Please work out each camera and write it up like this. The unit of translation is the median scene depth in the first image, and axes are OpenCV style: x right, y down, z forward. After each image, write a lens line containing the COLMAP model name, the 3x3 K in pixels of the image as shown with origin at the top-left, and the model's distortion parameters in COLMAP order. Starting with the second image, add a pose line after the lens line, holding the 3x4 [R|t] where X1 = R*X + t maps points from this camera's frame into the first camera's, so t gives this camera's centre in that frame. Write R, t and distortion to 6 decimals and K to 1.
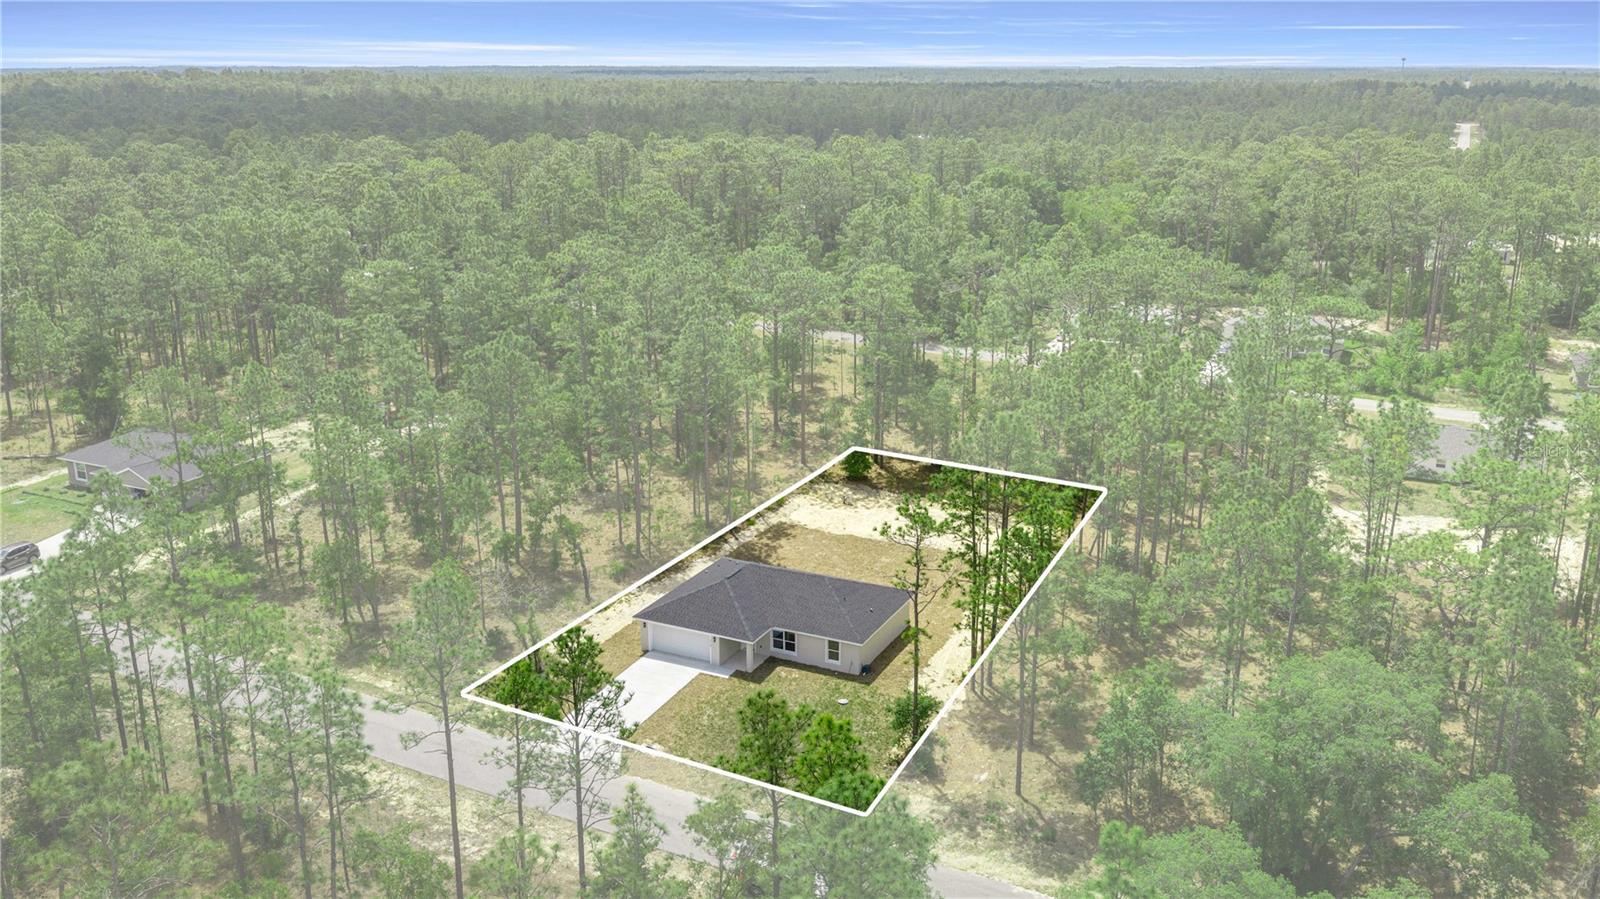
lens RADIAL K [[1323.3, 0, 800.0], [0, 1323.3, 449.5], [0, 0, 1]] dist [0.043631, -0.000450]
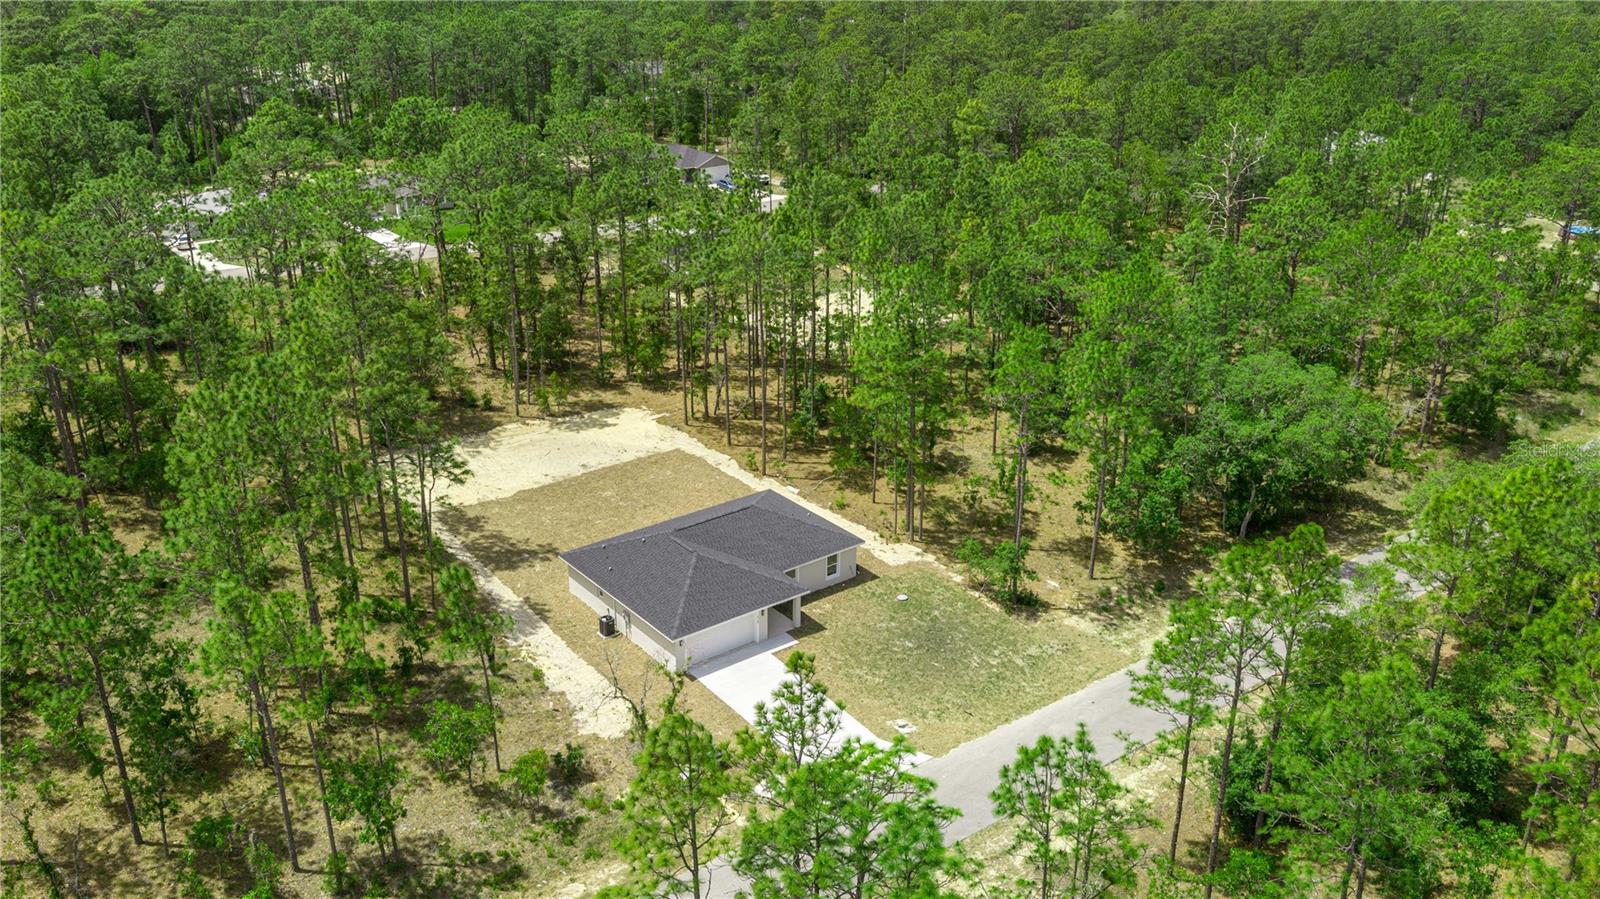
lens RADIAL K [[1323.3, 0, 800.0], [0, 1323.3, 449.5], [0, 0, 1]] dist [0.043631, -0.000450]
pose [[0.432445, -0.337874, 0.835962, -0.723300], [0.241969, 0.936615, 0.253384, -0.162099], [-0.868586, 0.092702, 0.486789, 0.555362]]
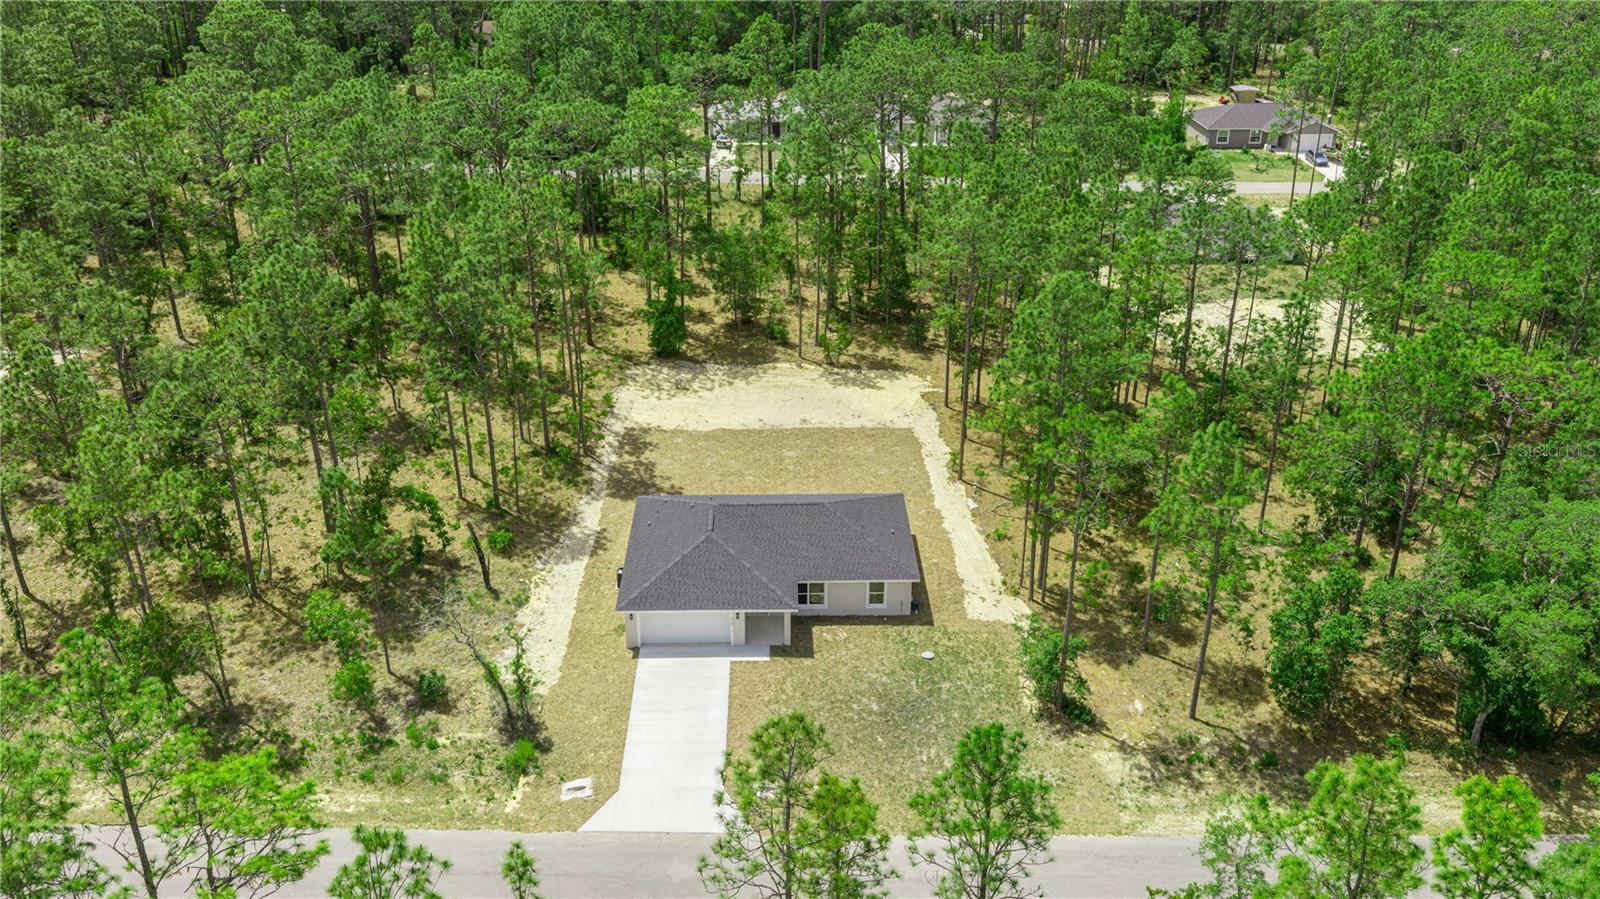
lens RADIAL K [[1323.3, 0, 800.0], [0, 1323.3, 449.5], [0, 0, 1]] dist [0.043631, -0.000450]
pose [[0.888233, -0.195714, 0.415619, -0.334643], [0.124795, 0.973485, 0.191710, -0.095531], [-0.442119, -0.118416, 0.889105, 0.303031]]
